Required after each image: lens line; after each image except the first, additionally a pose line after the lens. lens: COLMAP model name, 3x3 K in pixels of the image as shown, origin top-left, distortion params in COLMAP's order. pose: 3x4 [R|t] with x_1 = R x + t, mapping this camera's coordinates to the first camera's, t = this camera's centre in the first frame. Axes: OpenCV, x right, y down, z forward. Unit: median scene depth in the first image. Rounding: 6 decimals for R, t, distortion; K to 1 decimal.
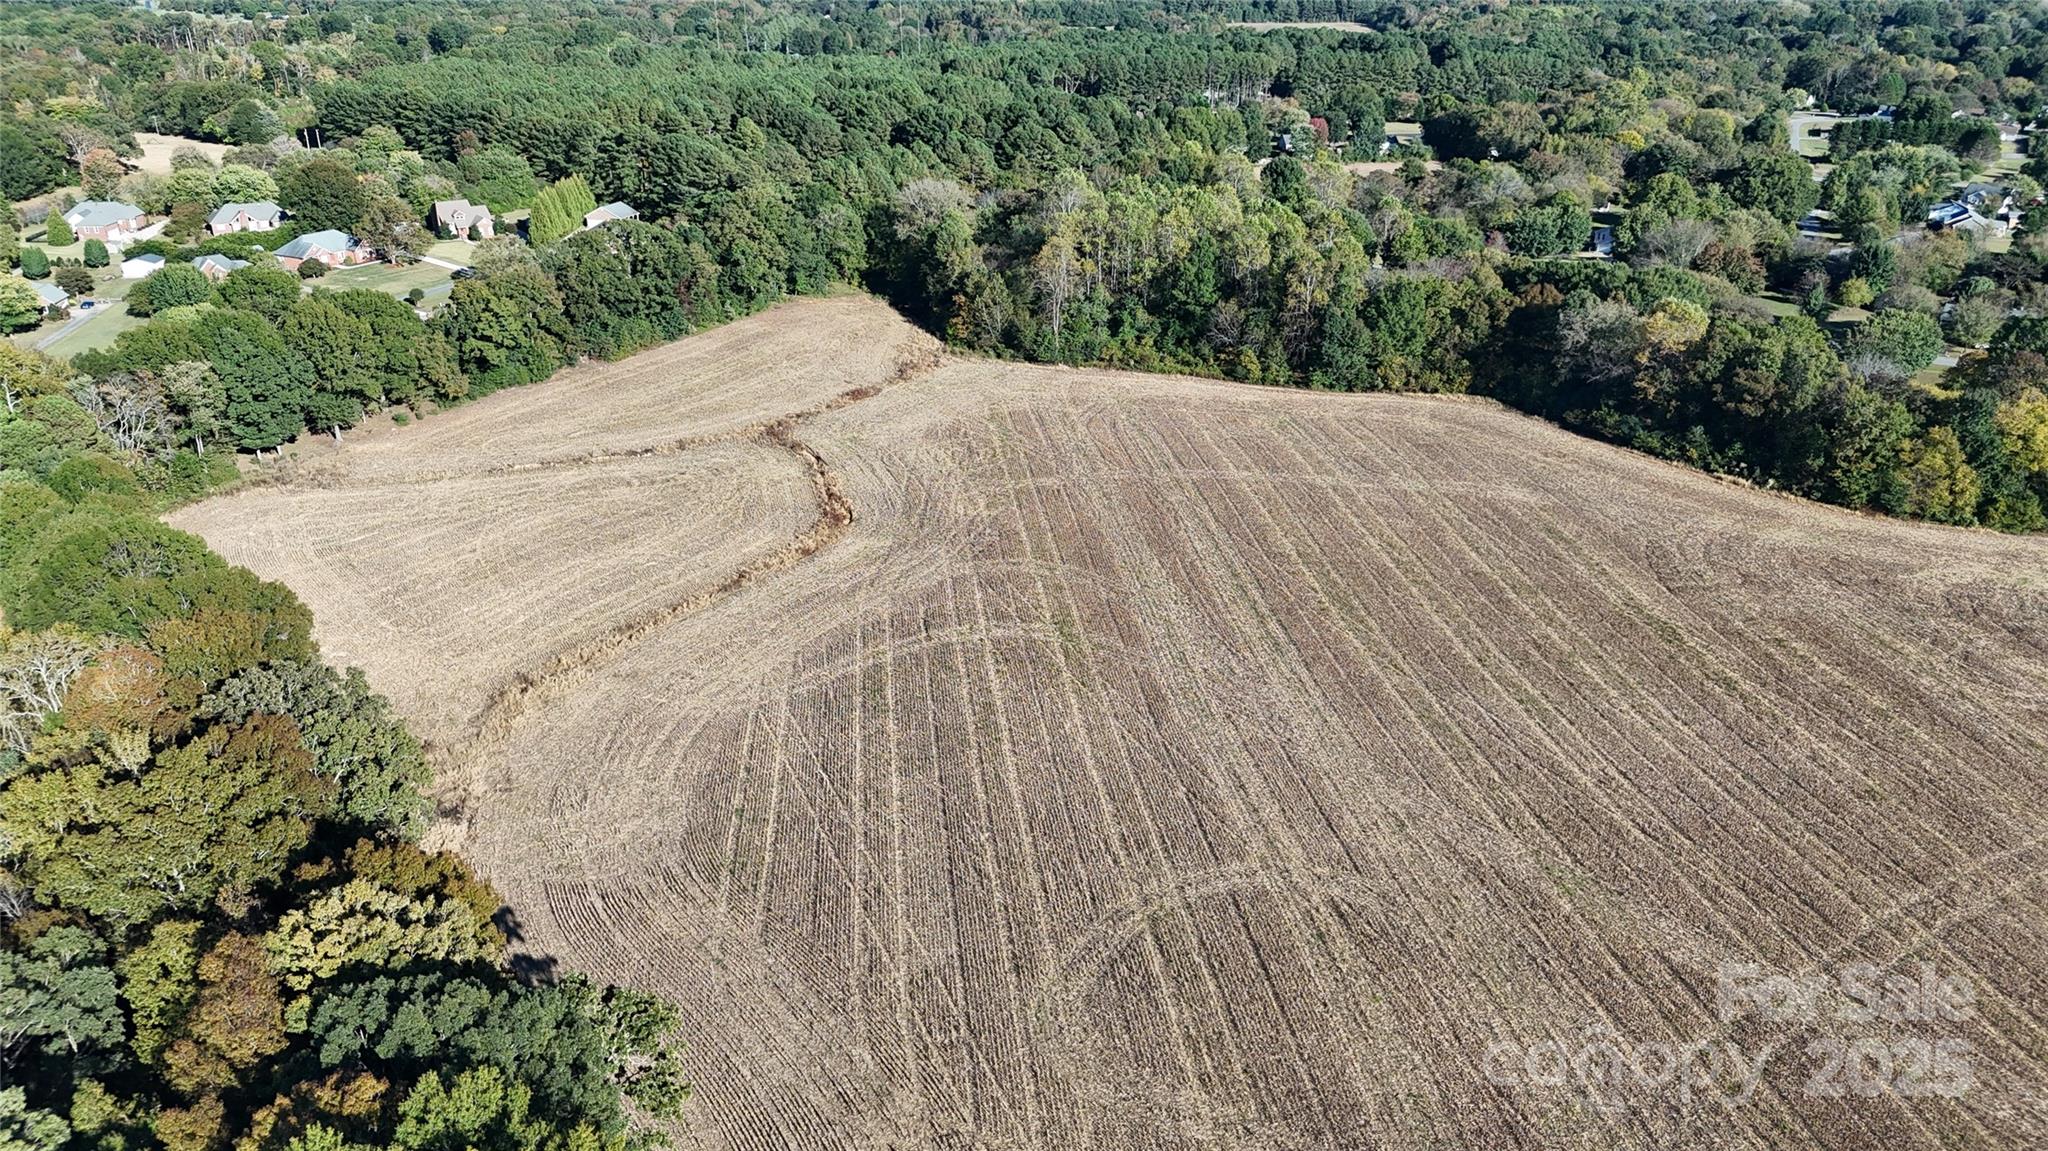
lens RADIAL K [[1460.2, 0, 1024.0], [0, 1460.2, 575.5], [0, 0, 1]] dist [0.038876, -0.004512]
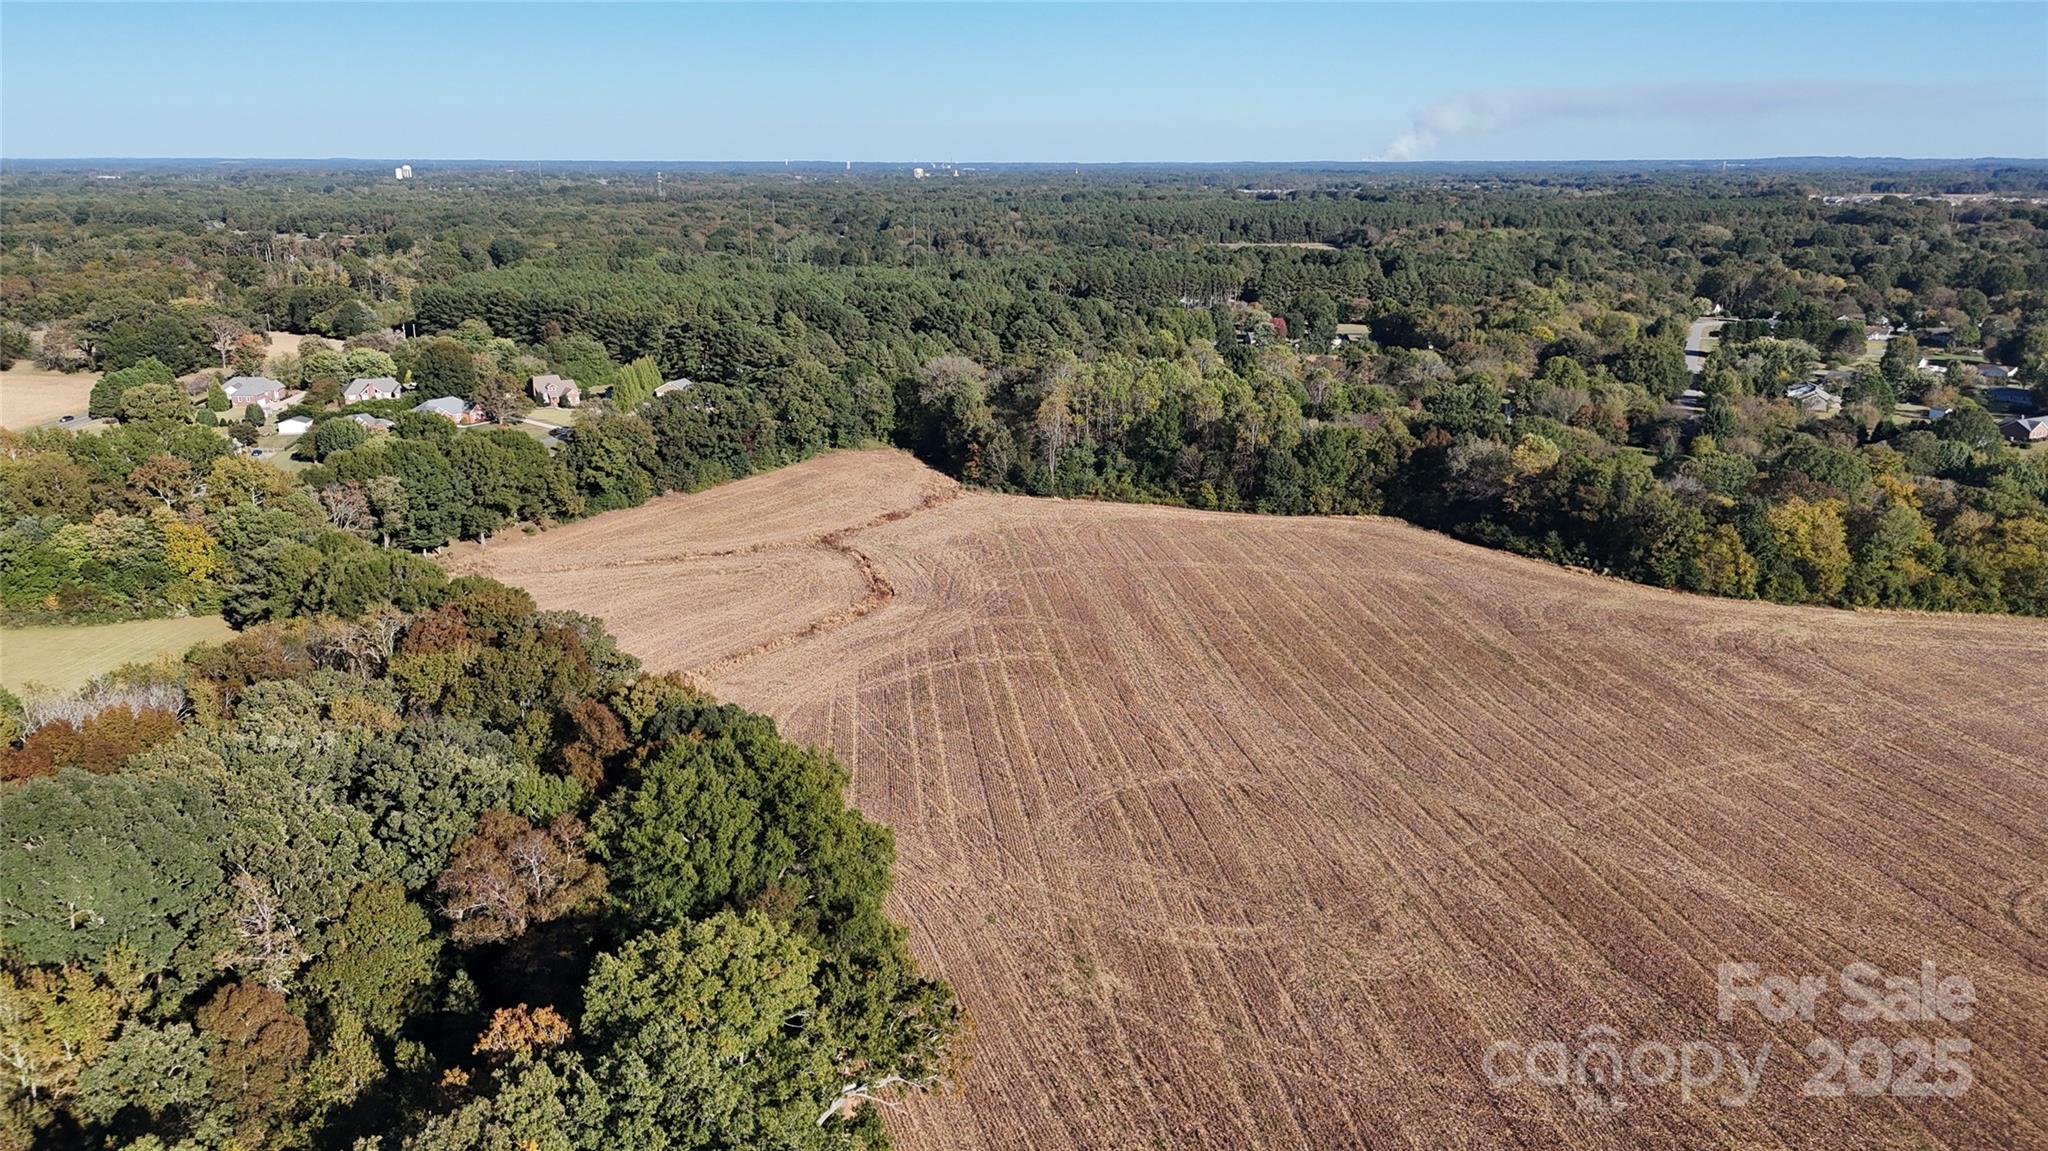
lens RADIAL K [[1506.6, 0, 1029.0], [0, 1506.6, 580.9], [0, 0, 1]] dist [0.082965, -0.093371]
pose [[0.999975, 0.001340, 0.007007, -0.006588], [-0.000319, 0.989623, -0.143690, 0.113687], [-0.007127, 0.143684, 0.989598, -0.259243]]
